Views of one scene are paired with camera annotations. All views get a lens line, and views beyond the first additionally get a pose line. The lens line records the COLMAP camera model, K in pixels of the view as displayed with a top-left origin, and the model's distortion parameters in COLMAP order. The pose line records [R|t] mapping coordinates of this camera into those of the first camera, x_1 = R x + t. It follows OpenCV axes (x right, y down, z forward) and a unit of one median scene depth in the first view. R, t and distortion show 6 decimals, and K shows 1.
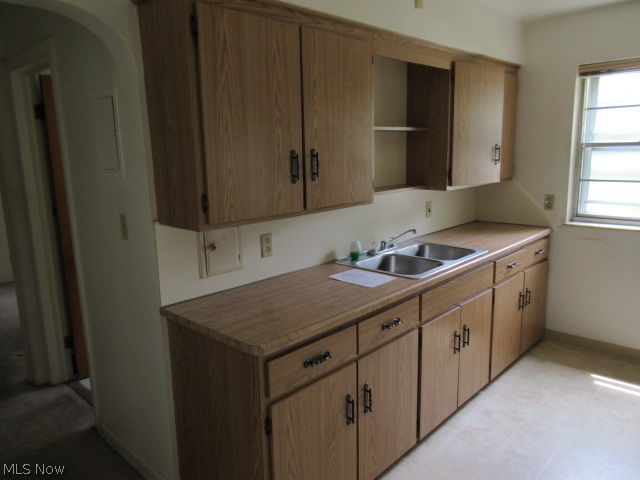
lens RADIAL K [[472.9, 0, 324.7], [0, 472.9, 241.1], [0, 0, 1]] dist [-0.005021, -0.007125]
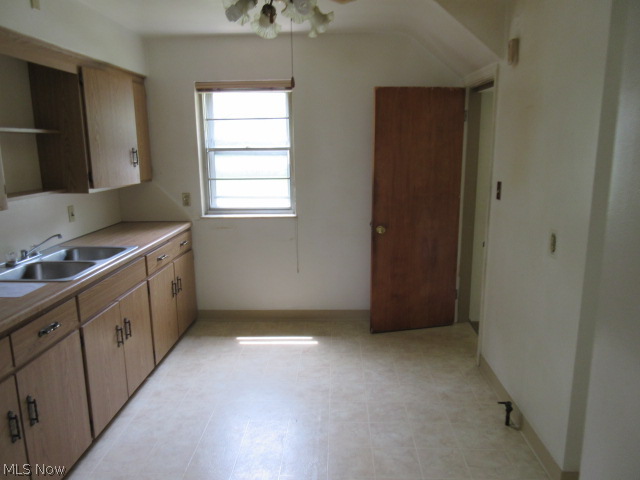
lens RADIAL K [[472.9, 0, 324.7], [0, 472.9, 241.1], [0, 0, 1]] dist [-0.005021, -0.007125]
pose [[0.750472, -0.112310, 0.651290, -0.034374], [0.117880, 0.992400, 0.035300, 0.019698], [-0.650305, 0.050282, 0.758008, -0.093171]]
